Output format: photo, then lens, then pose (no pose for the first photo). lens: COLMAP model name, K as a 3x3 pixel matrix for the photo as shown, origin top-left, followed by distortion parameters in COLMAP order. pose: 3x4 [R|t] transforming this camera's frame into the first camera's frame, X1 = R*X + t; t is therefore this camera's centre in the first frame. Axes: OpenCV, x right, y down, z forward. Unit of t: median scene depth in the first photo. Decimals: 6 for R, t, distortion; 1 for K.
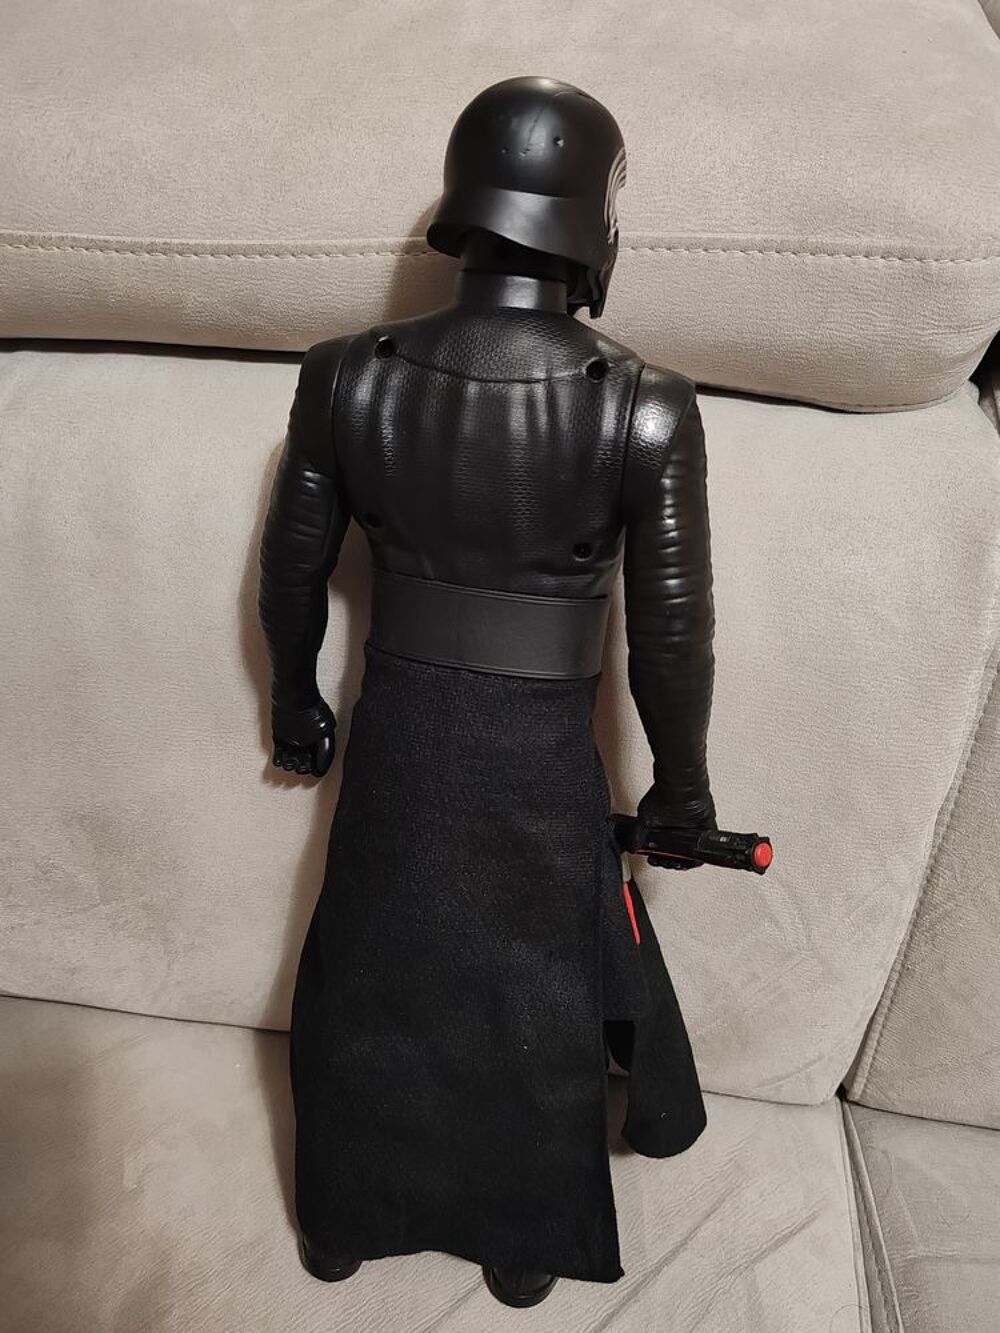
lens RADIAL K [[1062.1, 0, 498.6], [0, 1062.1, 659.1], [0, 0, 1]] dist [0.011203, 0.004802]
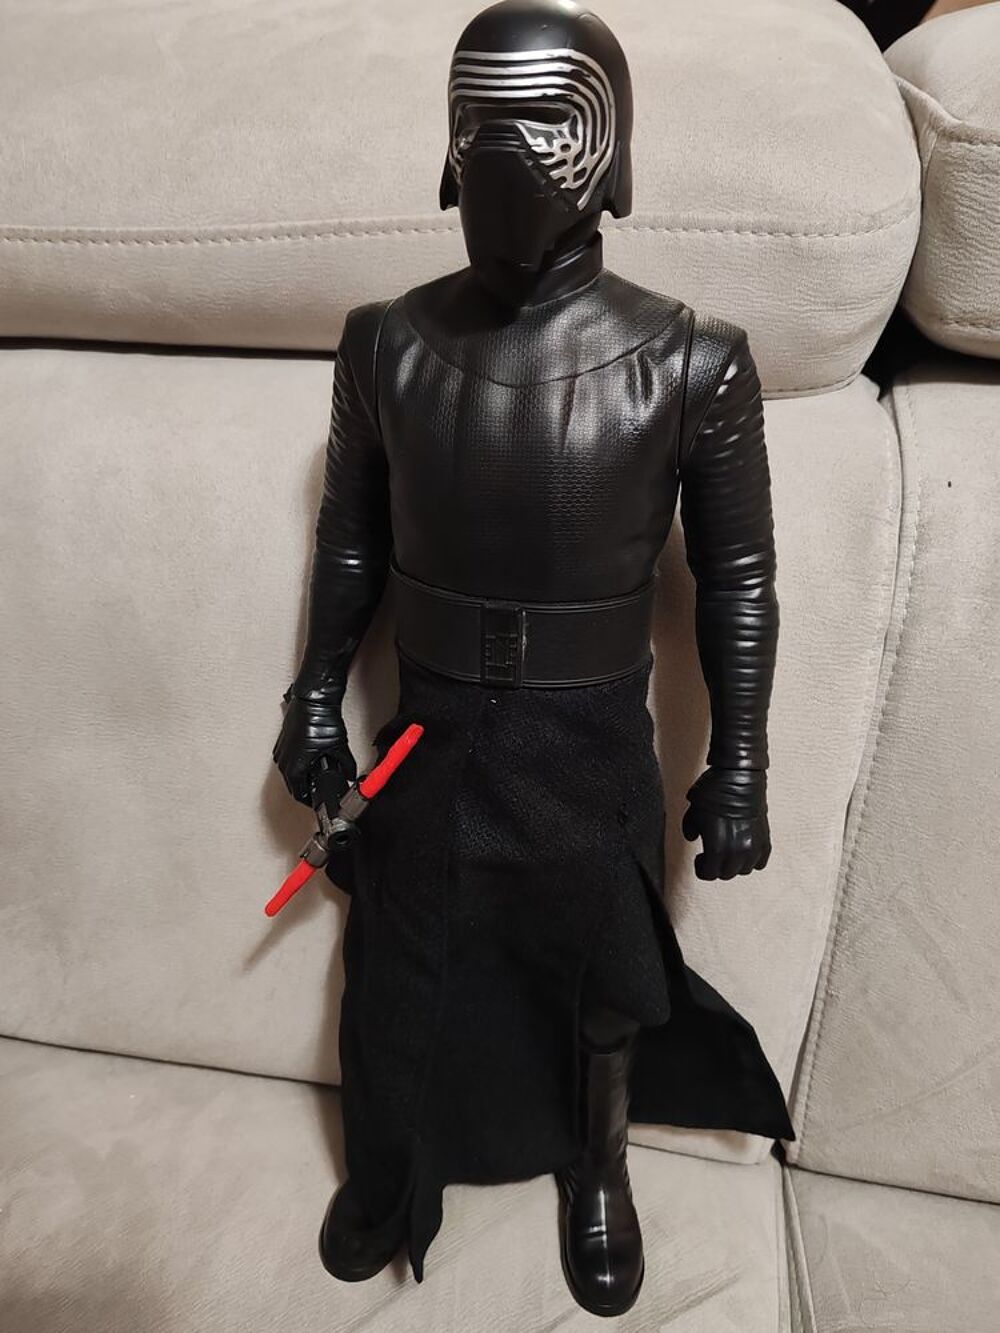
lens RADIAL K [[1062.1, 0, 501.6], [0, 1062.1, 665.0], [0, 0, 1]] dist [0.011203, 0.004802]
pose [[0.998964, 0.018778, -0.041453, 0.147549], [-0.024335, 0.990144, -0.137921, 0.160493], [0.038454, 0.138787, 0.989575, 0.028708]]
